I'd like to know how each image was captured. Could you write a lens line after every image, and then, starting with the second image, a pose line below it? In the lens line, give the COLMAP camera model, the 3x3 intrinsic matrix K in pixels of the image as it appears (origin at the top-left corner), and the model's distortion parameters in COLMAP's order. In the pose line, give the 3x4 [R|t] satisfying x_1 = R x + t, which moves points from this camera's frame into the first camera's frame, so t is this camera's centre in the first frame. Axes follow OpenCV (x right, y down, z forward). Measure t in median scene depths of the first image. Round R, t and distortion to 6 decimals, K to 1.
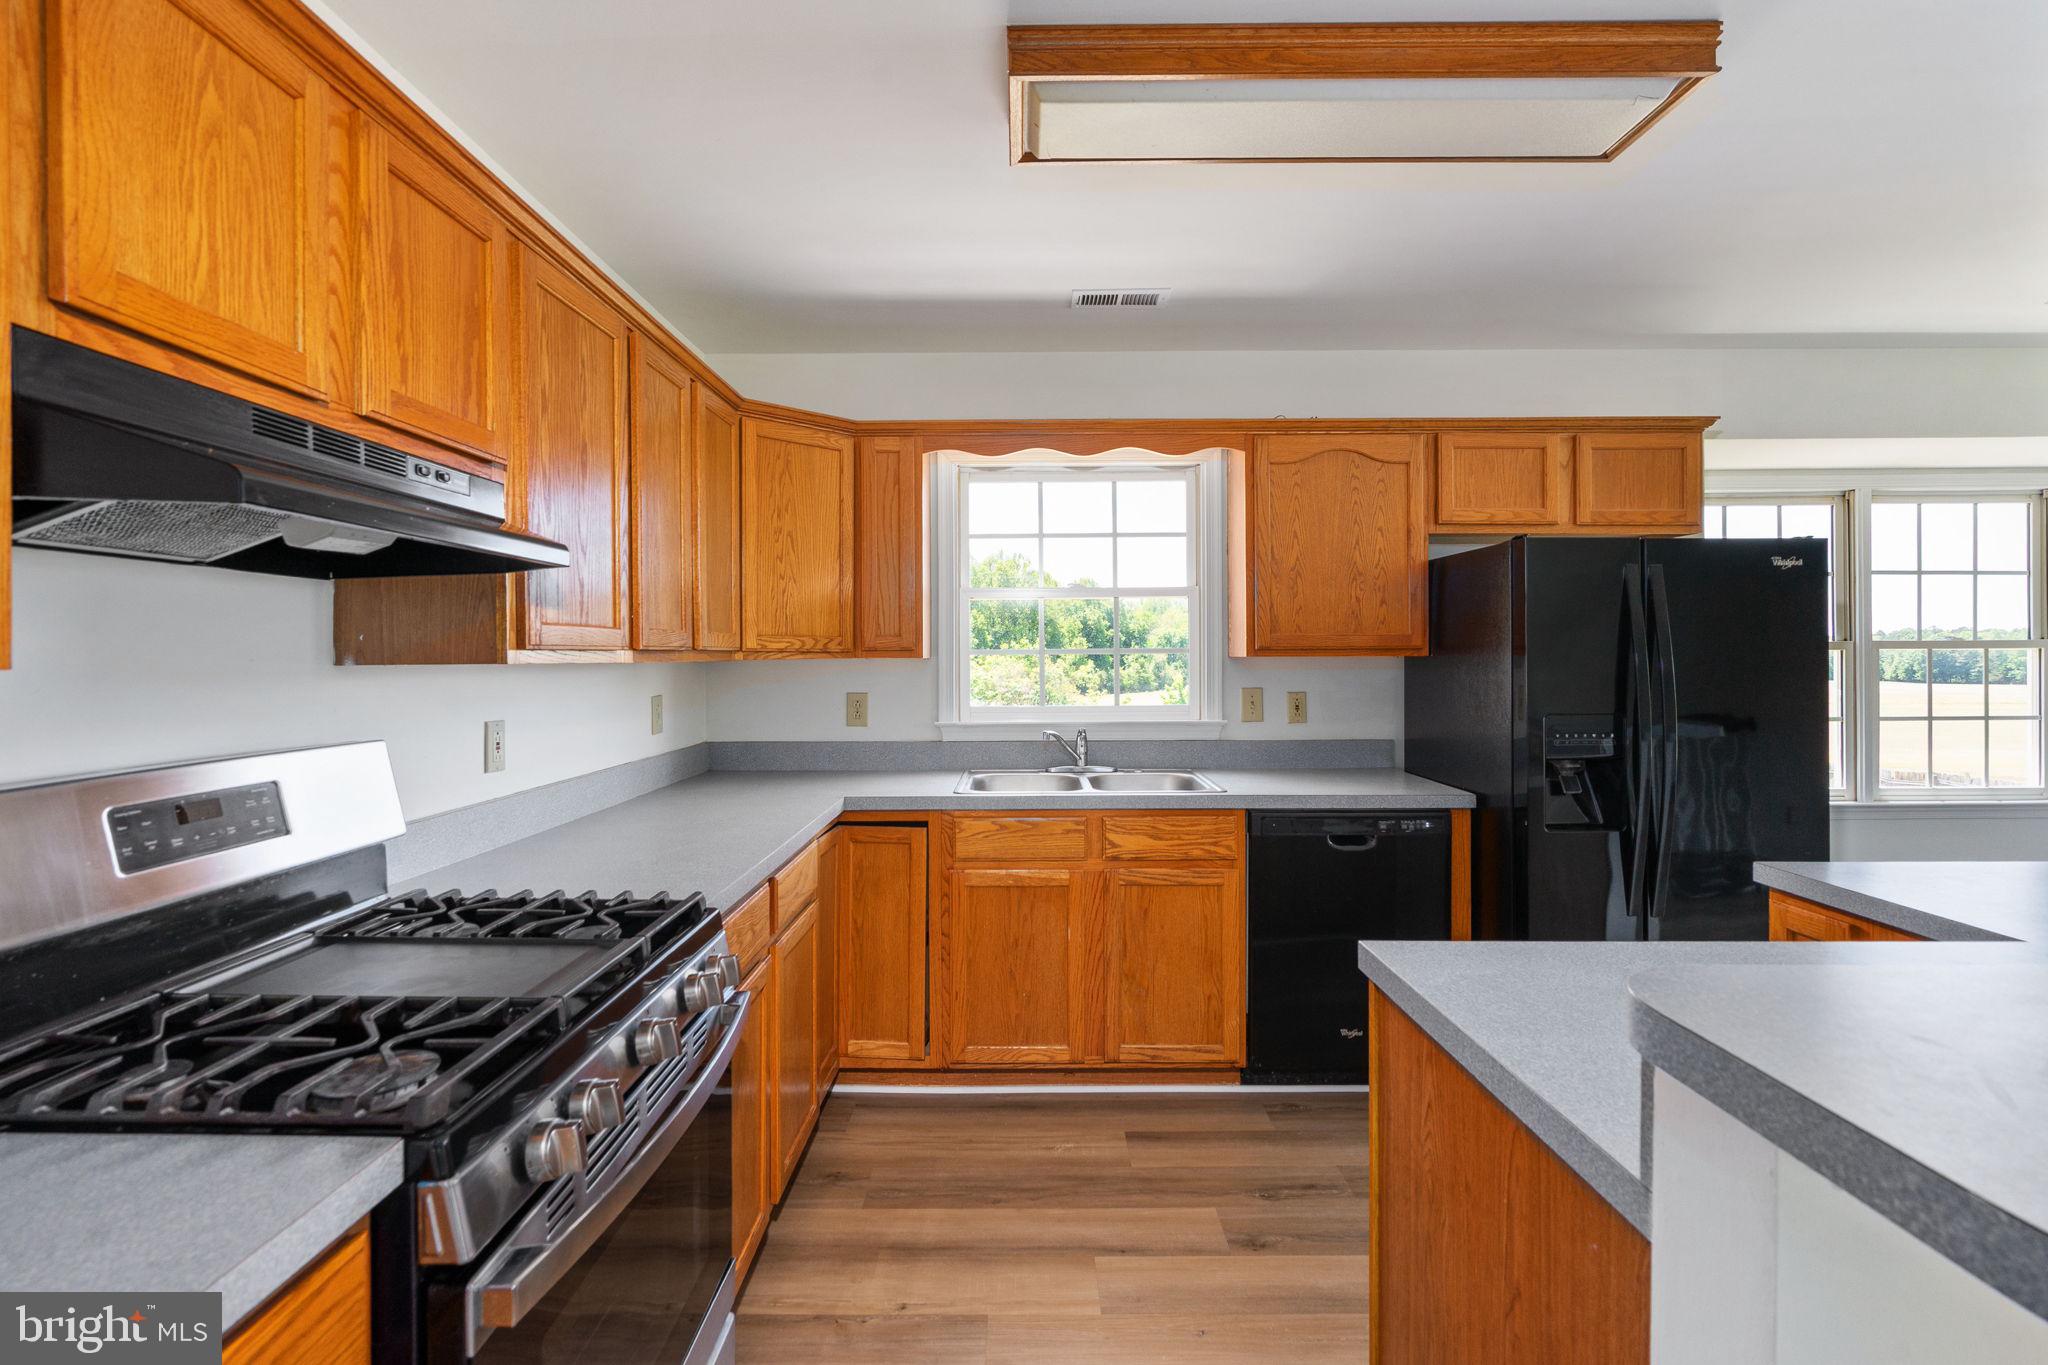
lens RADIAL K [[922.5, 0, 1032.0], [0, 922.5, 657.3], [0, 0, 1]] dist [-0.006894, 0.003405]
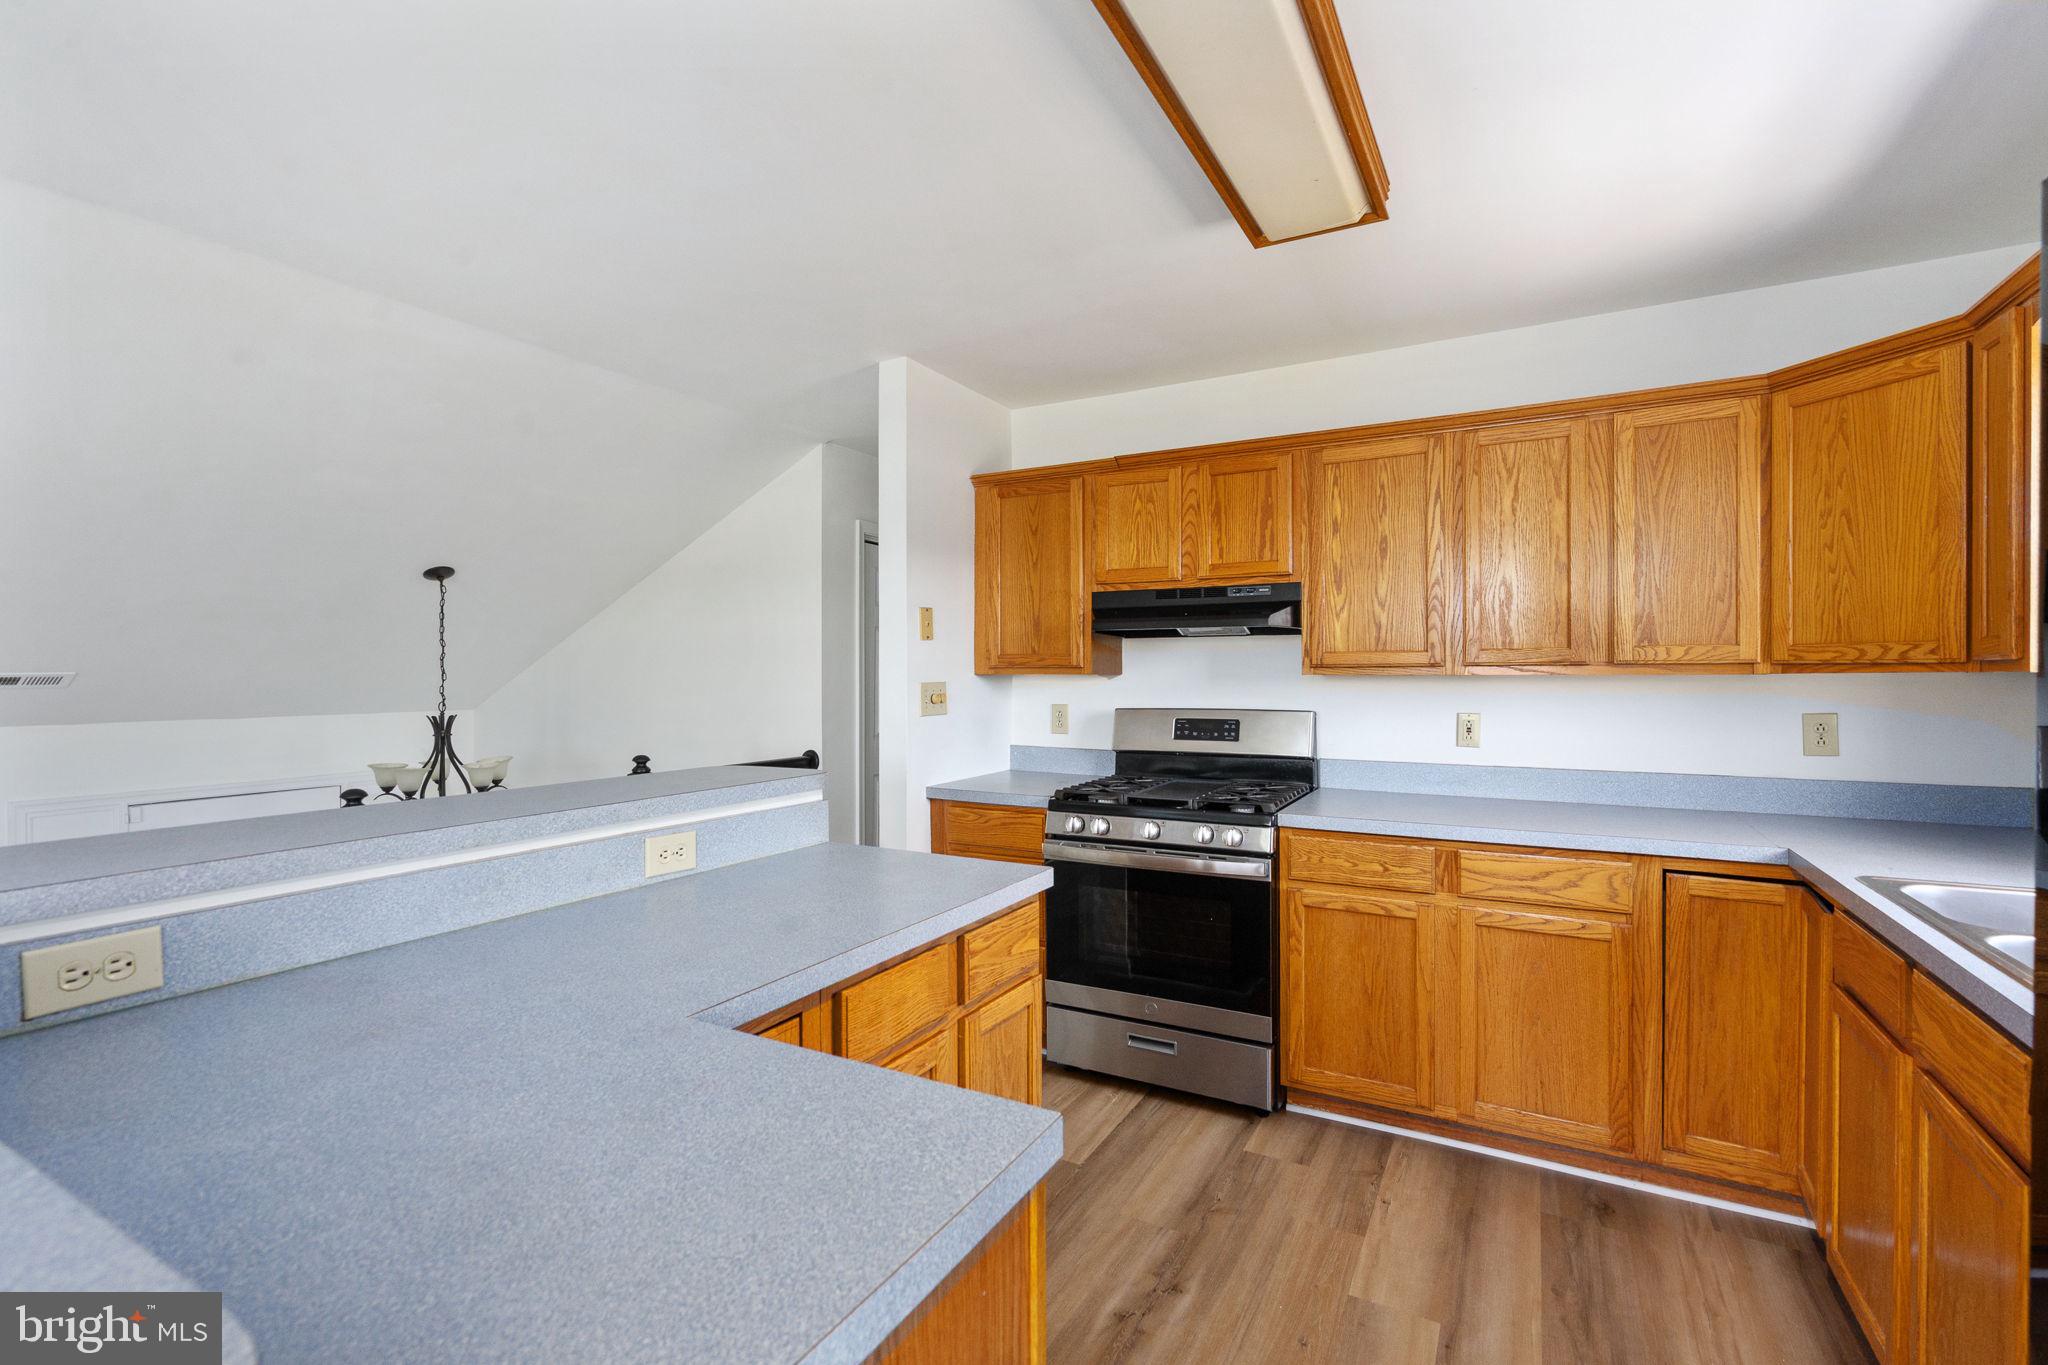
lens RADIAL K [[922.5, 0, 1024.5], [0, 922.5, 681.3], [0, 0, 1]] dist [-0.006894, 0.003405]
pose [[-0.487231, 0.010587, -0.873209, 0.810000], [0.002604, 0.999940, 0.010671, -0.000783], [0.873269, 0.002925, -0.487229, 0.825678]]
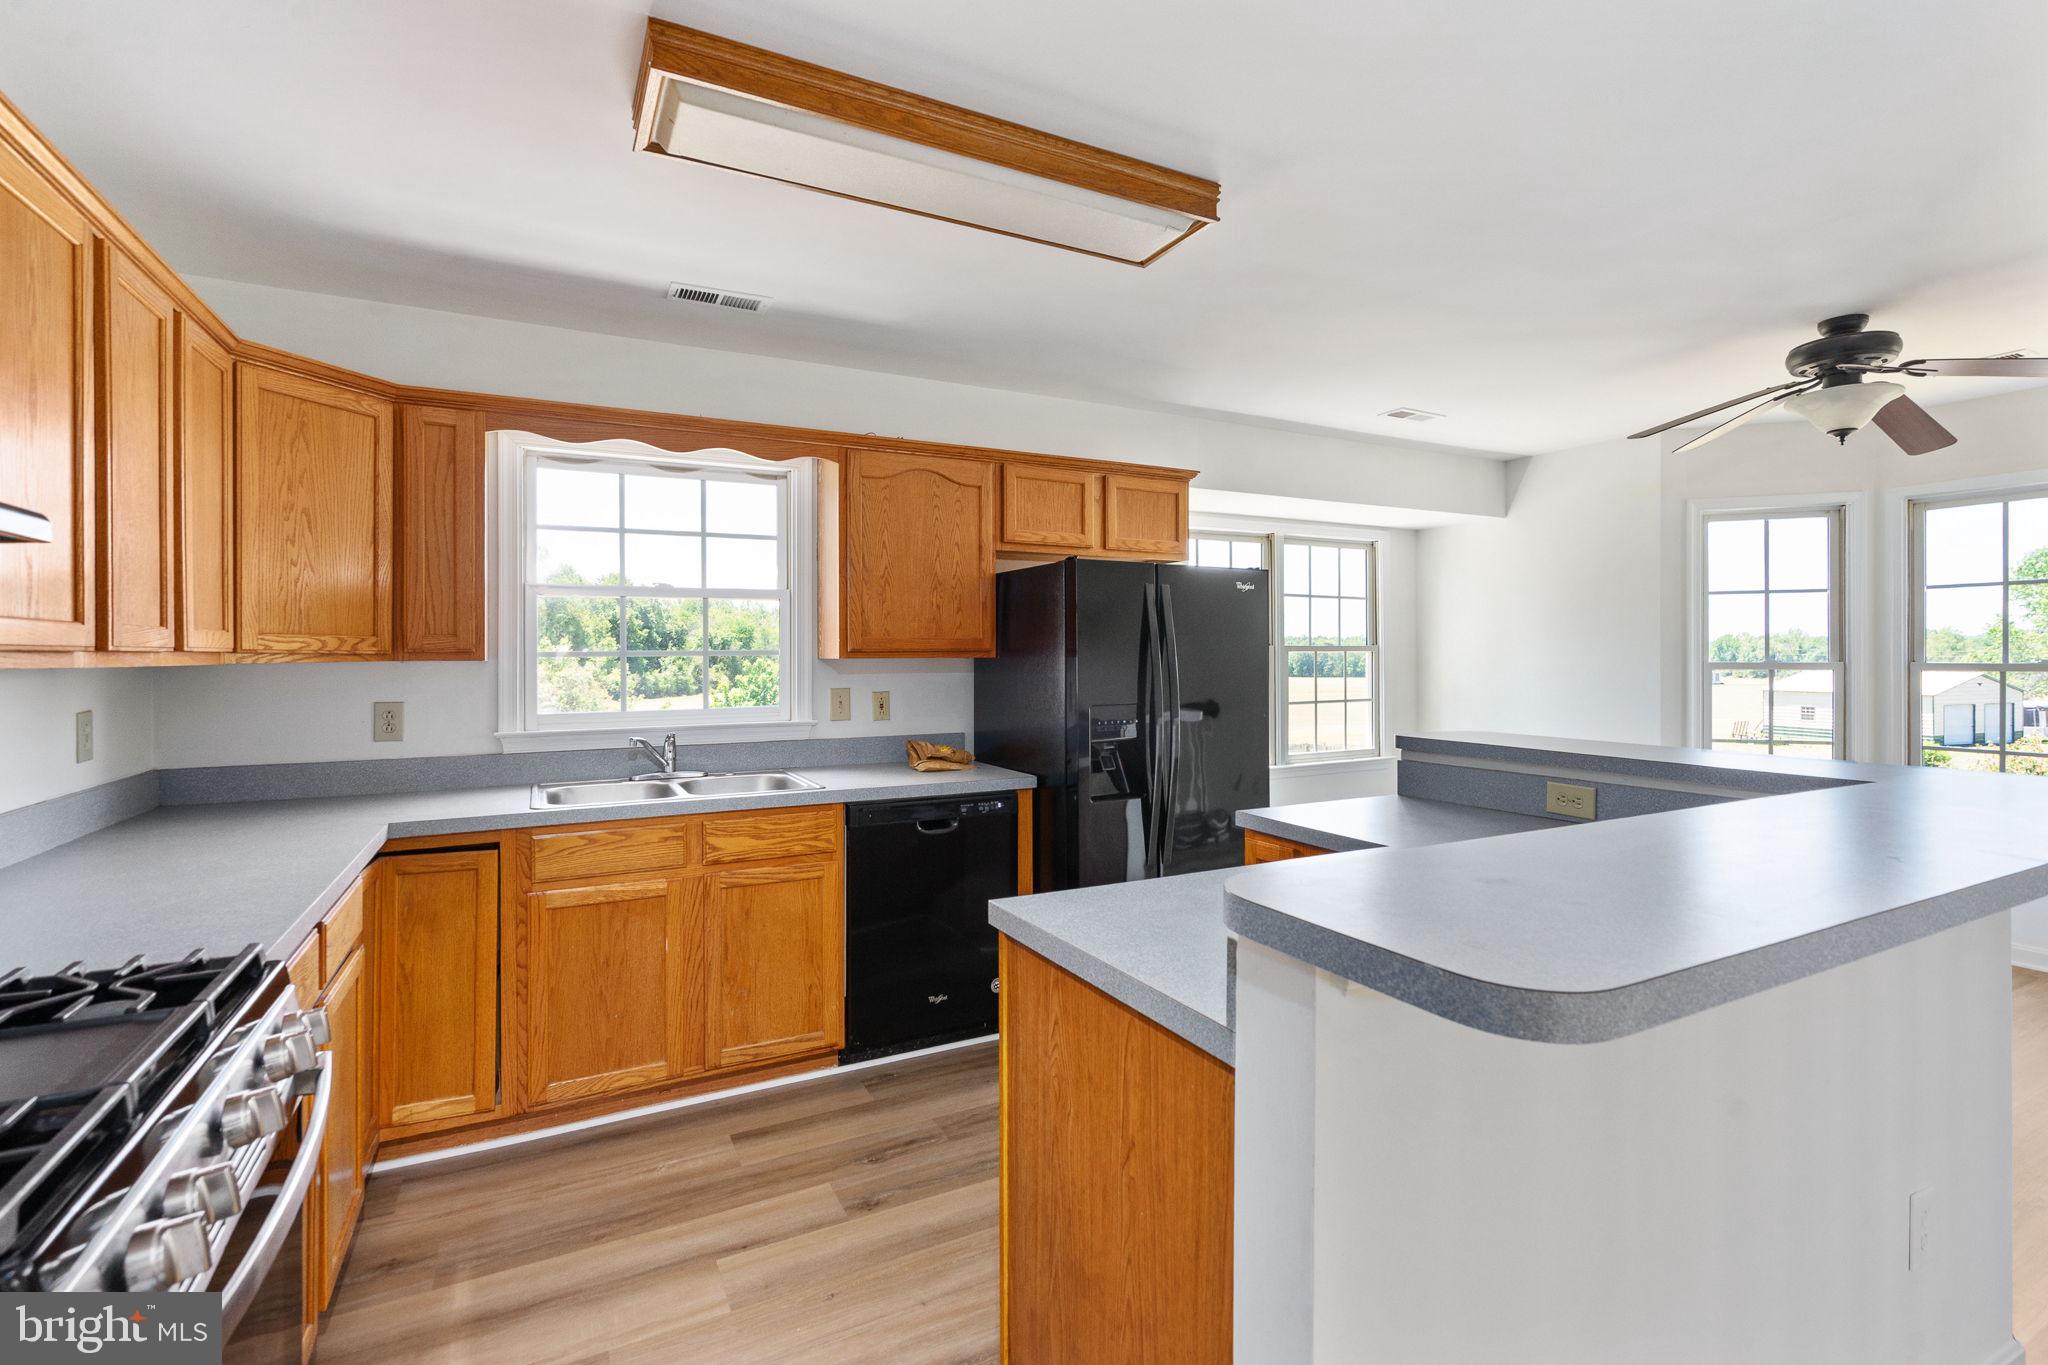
lens RADIAL K [[922.5, 0, 1026.8], [0, 922.5, 654.2], [0, 0, 1]] dist [-0.006894, 0.003405]
pose [[0.884357, 0.000027, 0.466812, -0.080289], [0.002542, 0.999985, -0.004872, 0.000295], [-0.466805, 0.005496, 0.884343, -0.033692]]
